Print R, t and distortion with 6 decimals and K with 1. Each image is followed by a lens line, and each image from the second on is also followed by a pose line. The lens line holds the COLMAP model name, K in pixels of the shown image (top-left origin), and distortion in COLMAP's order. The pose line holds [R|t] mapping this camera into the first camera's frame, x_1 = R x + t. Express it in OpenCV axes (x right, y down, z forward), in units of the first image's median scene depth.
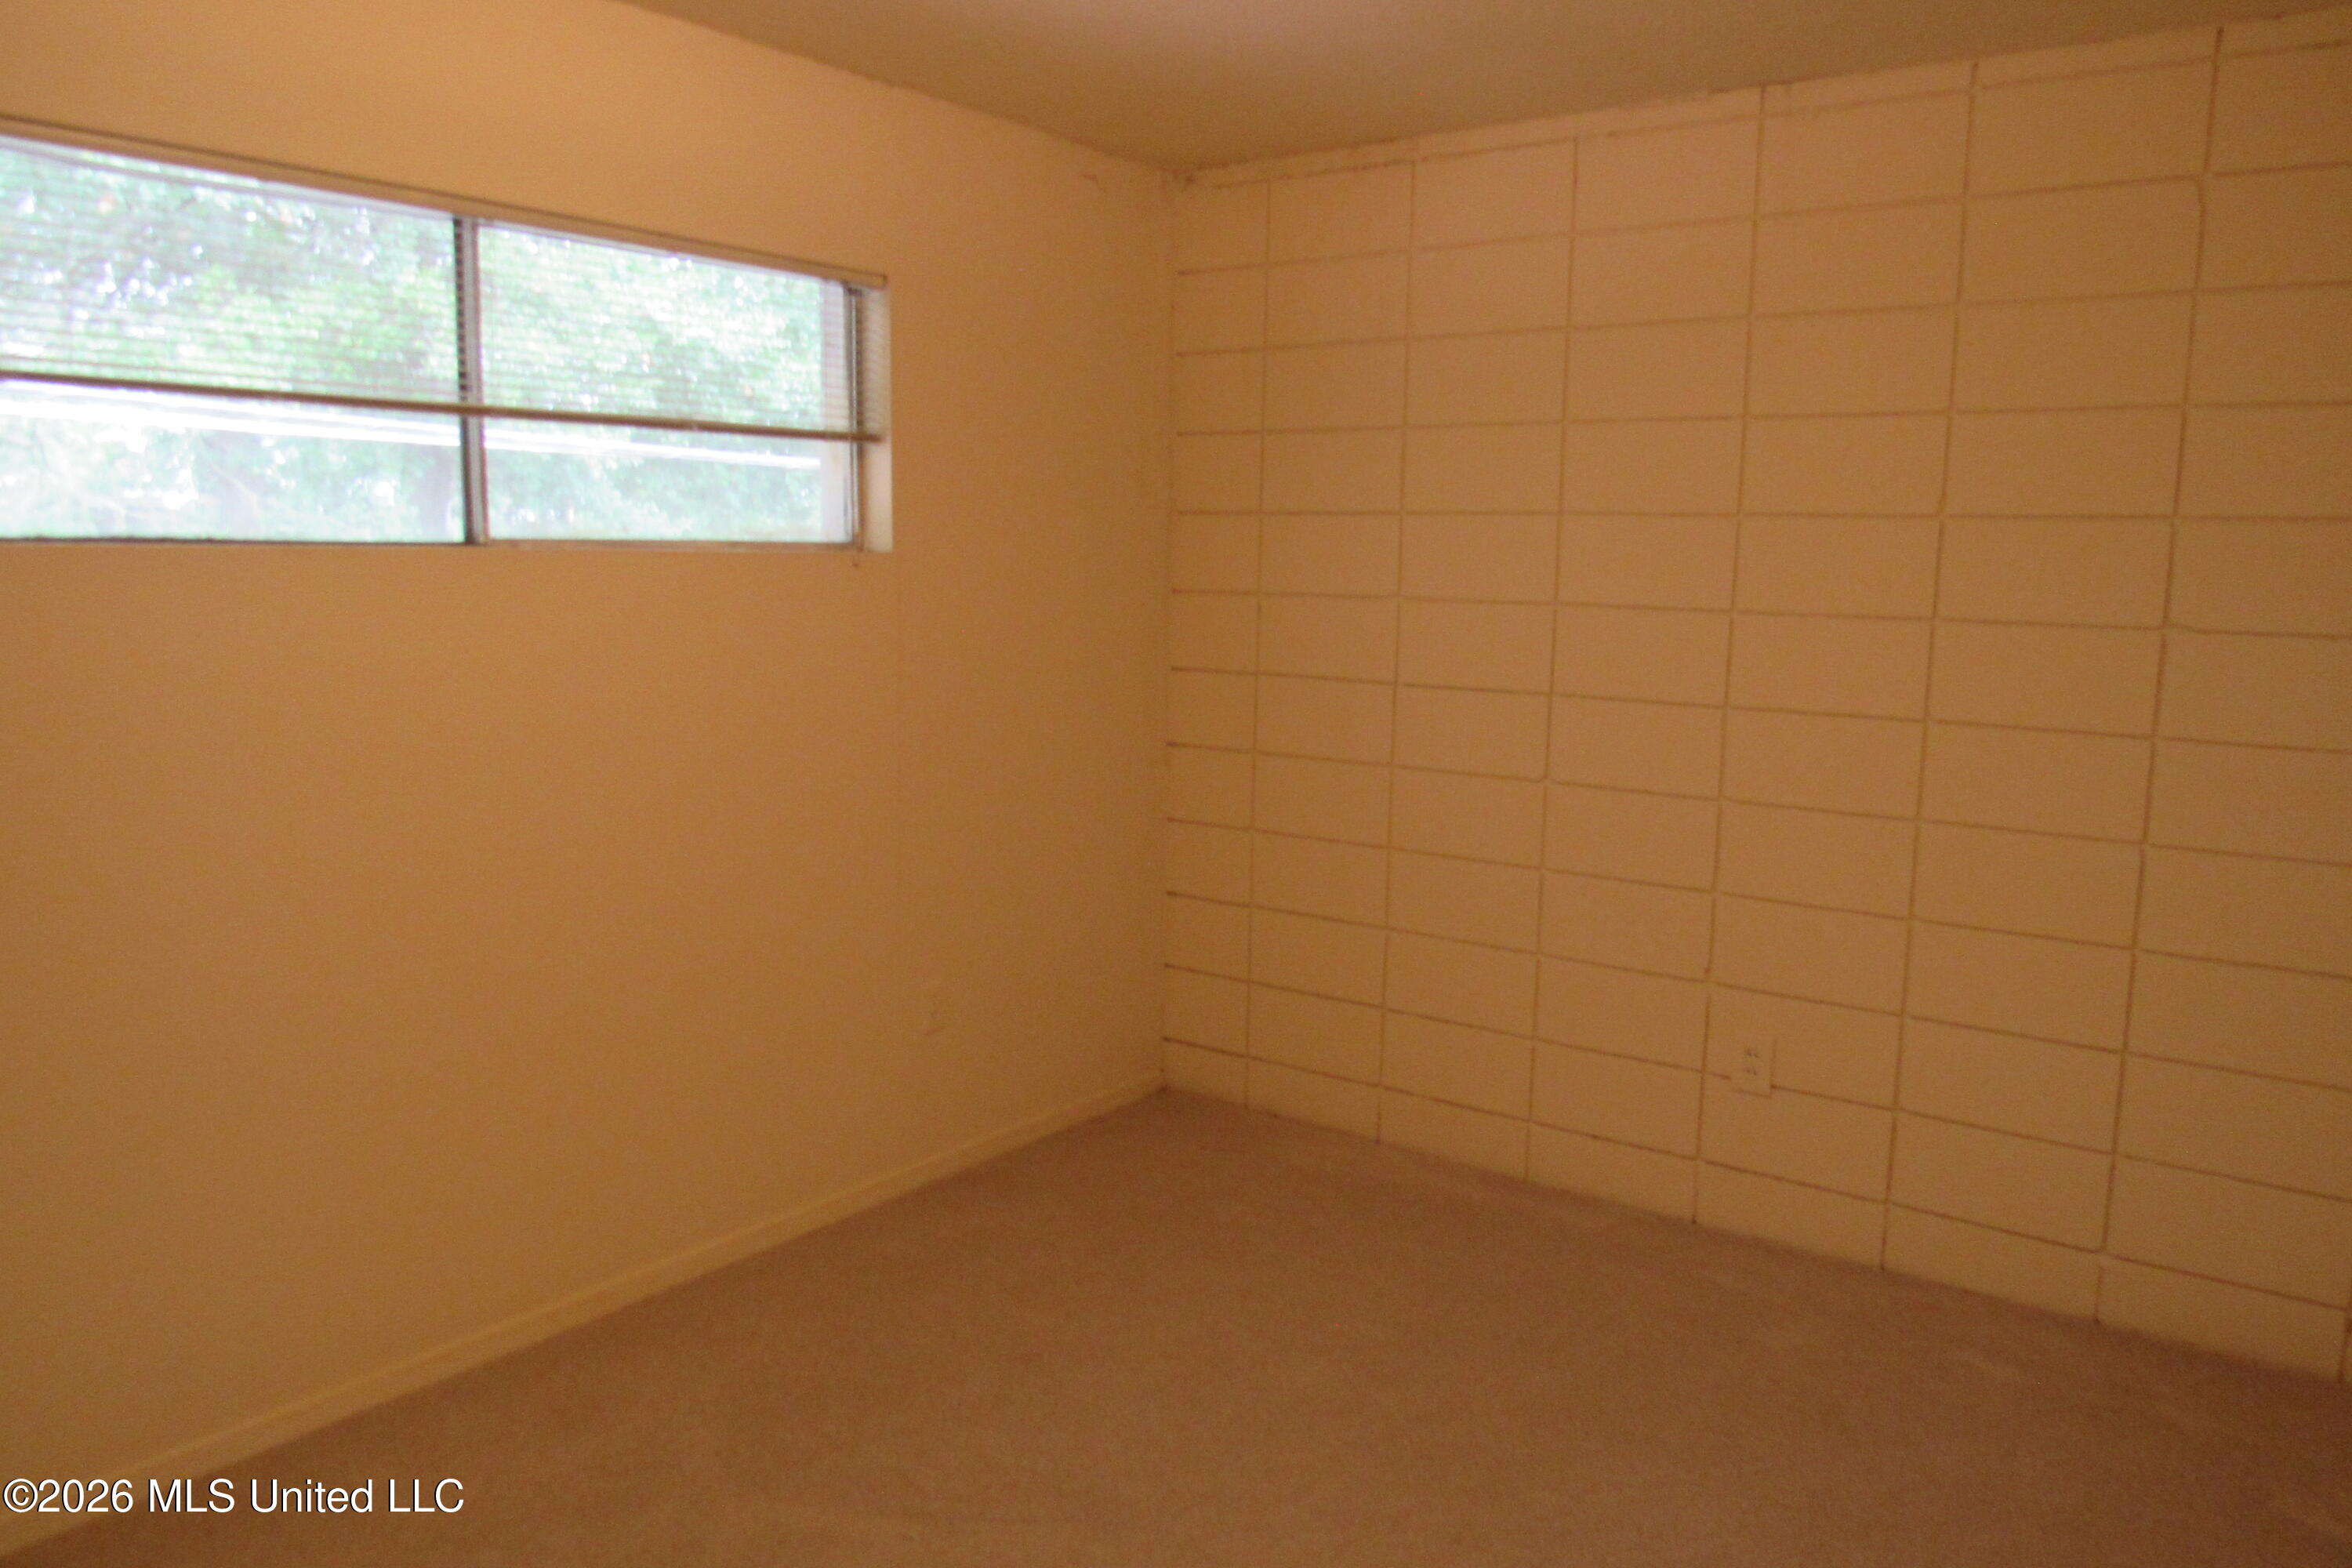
lens RADIAL K [[1668.7, 0, 1176.0], [0, 1668.7, 784.0], [0, 0, 1]] dist [0.001161, 0.000060]
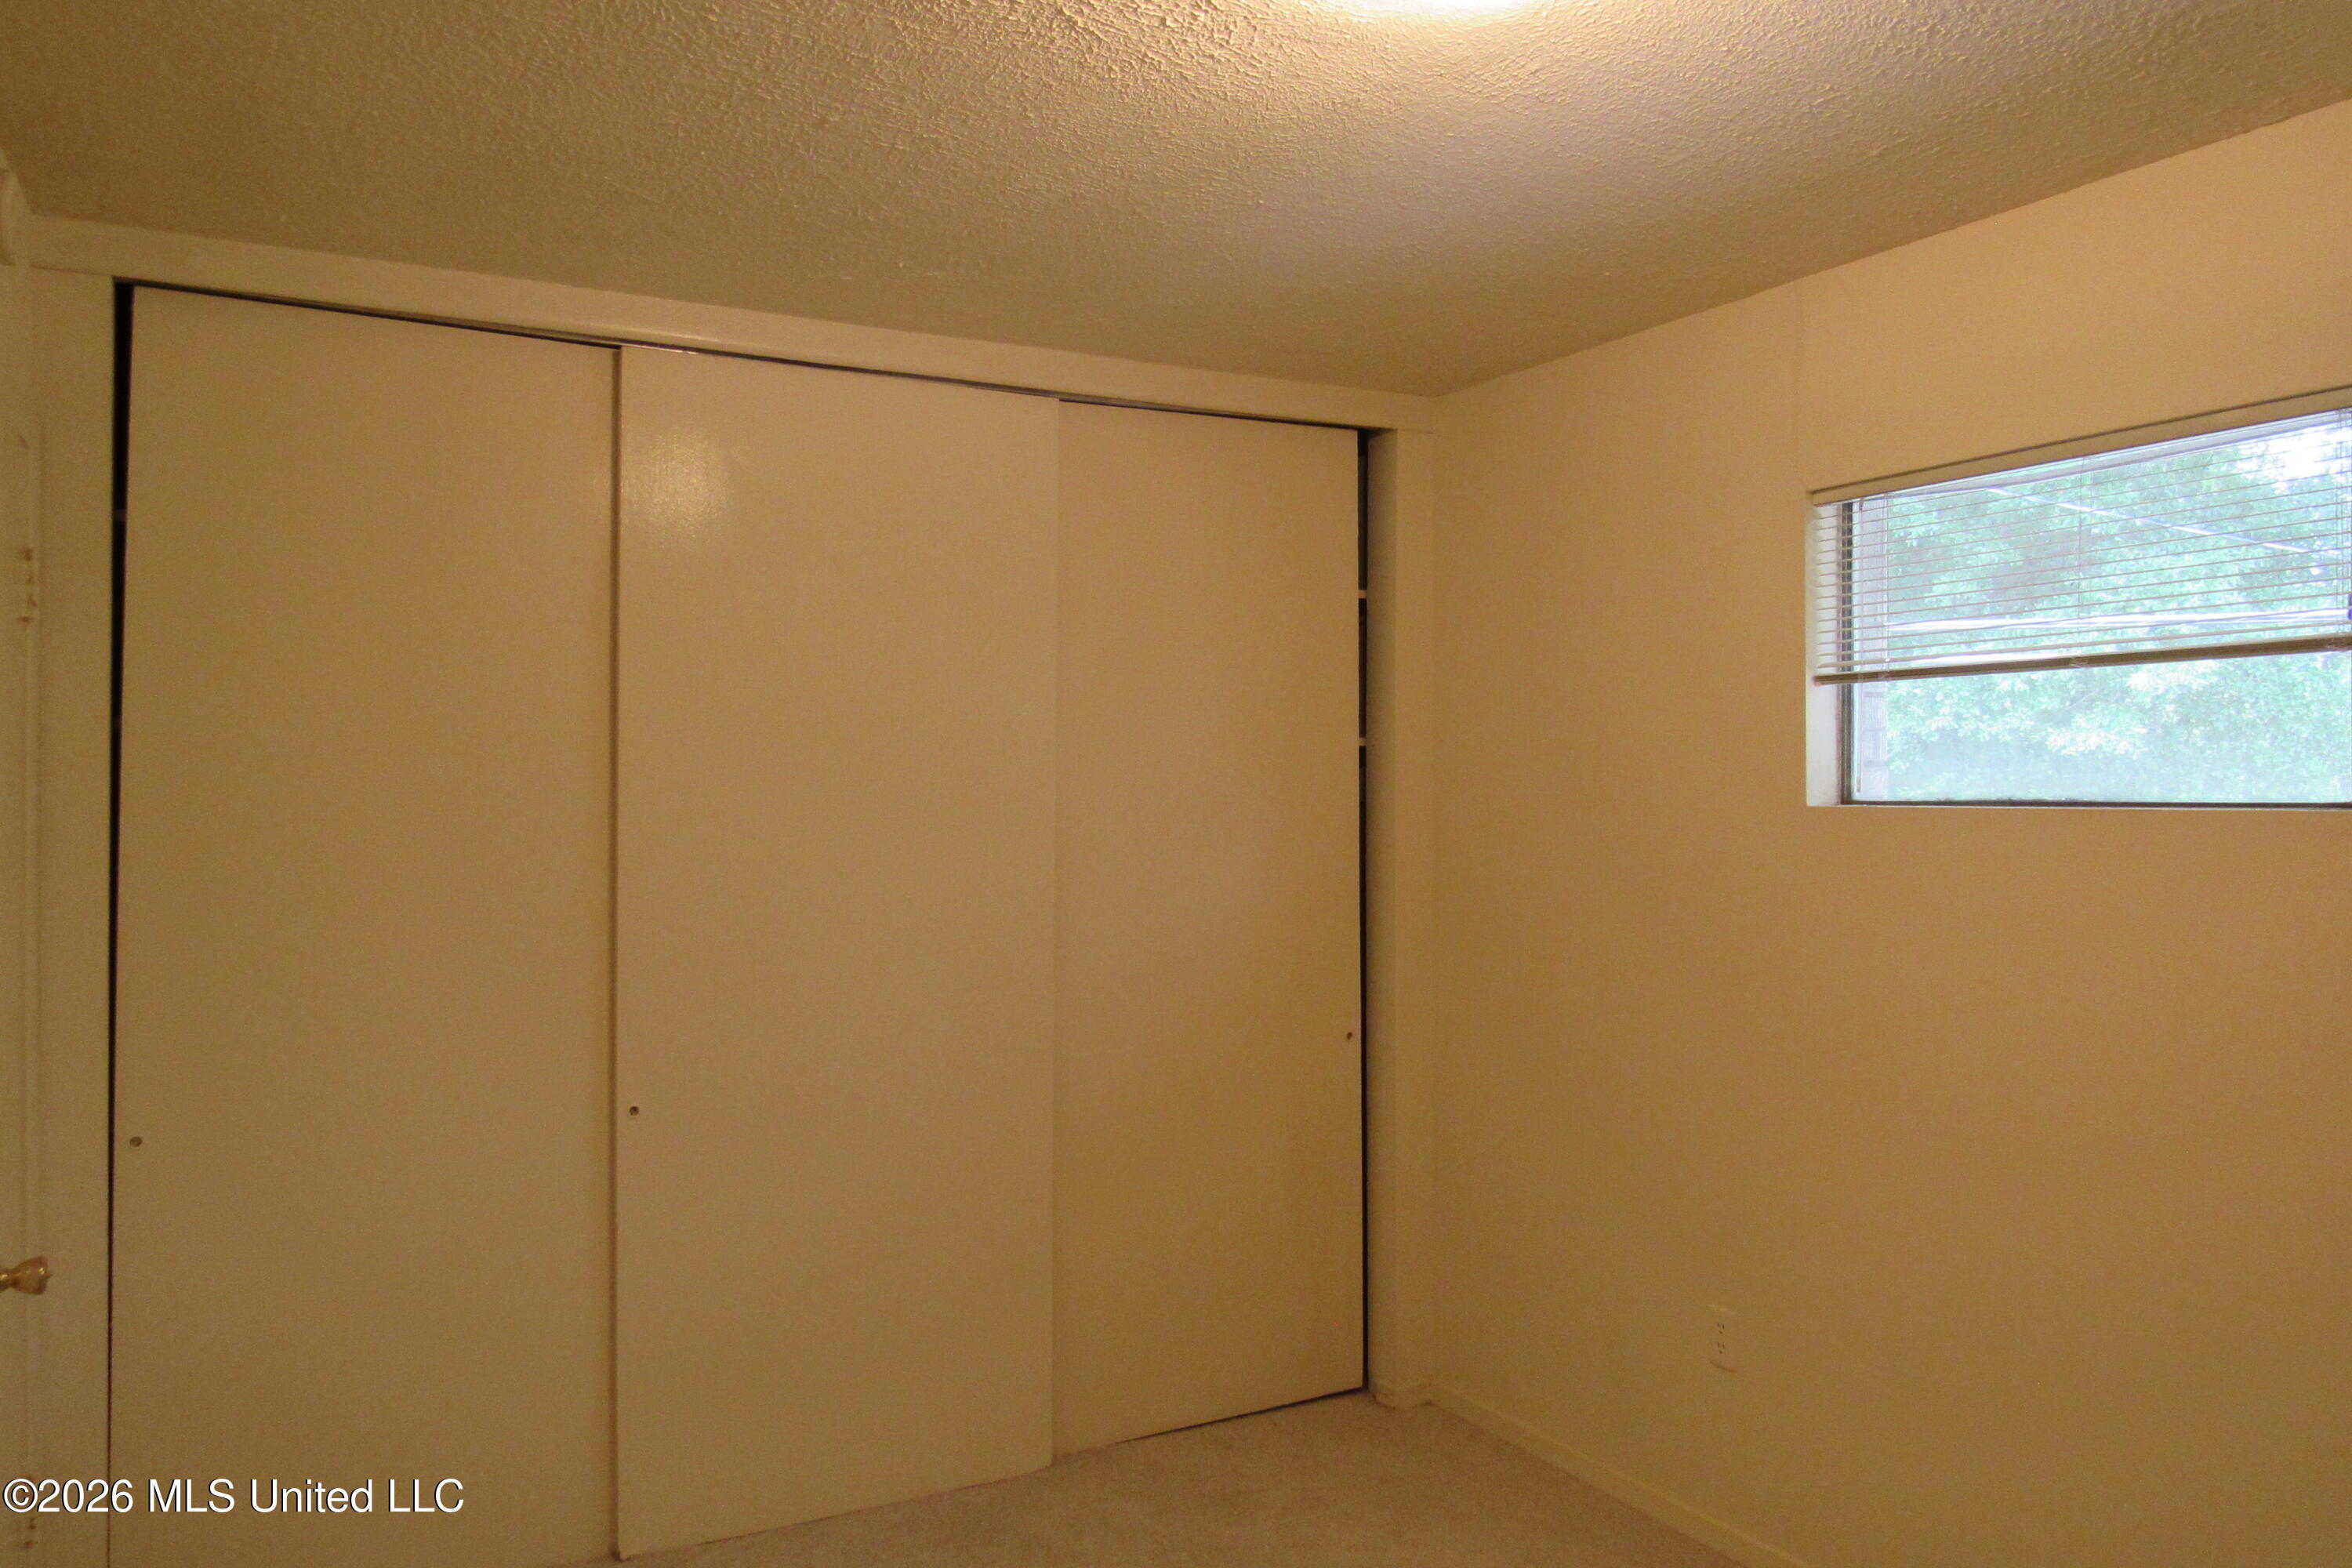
lens RADIAL K [[1668.7, 0, 1176.0], [0, 1668.7, 784.0], [0, 0, 1]] dist [0.001161, 0.000060]
pose [[-0.395850, -0.012833, -0.918226, 0.706211], [-0.132915, 0.990174, 0.043461, -0.145666], [0.908645, 0.139250, -0.393666, 1.028897]]
